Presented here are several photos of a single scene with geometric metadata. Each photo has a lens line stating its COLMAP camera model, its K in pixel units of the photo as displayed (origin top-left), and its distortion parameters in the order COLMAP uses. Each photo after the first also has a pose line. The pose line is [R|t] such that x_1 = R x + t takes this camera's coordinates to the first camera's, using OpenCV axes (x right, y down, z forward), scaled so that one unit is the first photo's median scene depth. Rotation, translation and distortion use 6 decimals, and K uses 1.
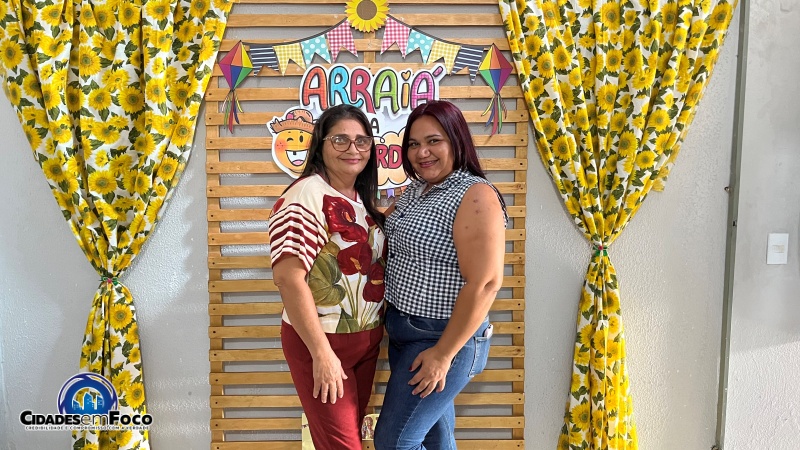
lens RADIAL K [[632.6, 0, 412.9], [0, 632.6, 215.8], [0, 0, 1]] dist [0.060753, -0.090493]
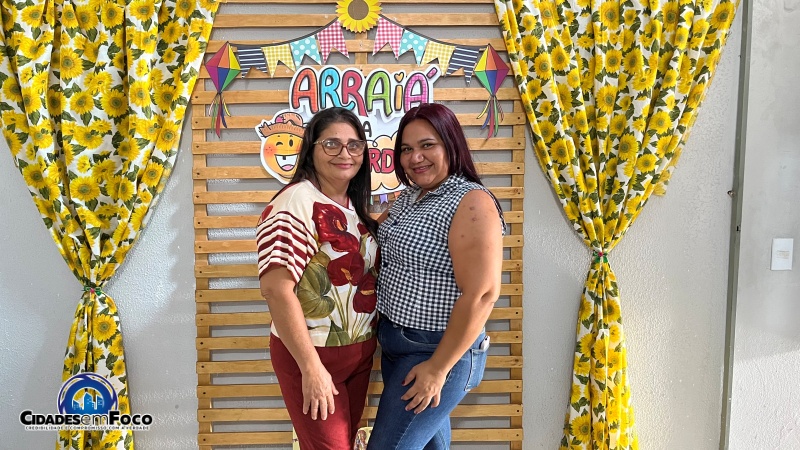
lens RADIAL K [[632.6, 0, 410.9], [0, 632.6, 215.1], [0, 0, 1]] dist [0.060753, -0.090493]
pose [[0.999984, -0.004011, 0.003945, 0.002505], [0.004023, 0.999987, -0.003013, -0.007654], [-0.003933, 0.003029, 0.999988, 0.032394]]
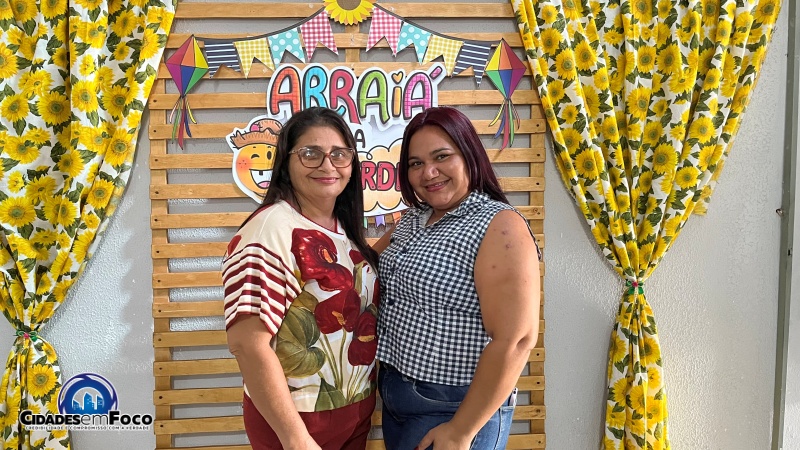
lens RADIAL K [[632.6, 0, 414.5], [0, 632.6, 219.1], [0, 0, 1]] dist [0.060753, -0.090493]
pose [[0.999250, -0.011193, 0.037074, -0.021401], [0.012294, 0.999486, -0.029618, -0.013478], [-0.036723, 0.030052, 0.998874, 0.185163]]
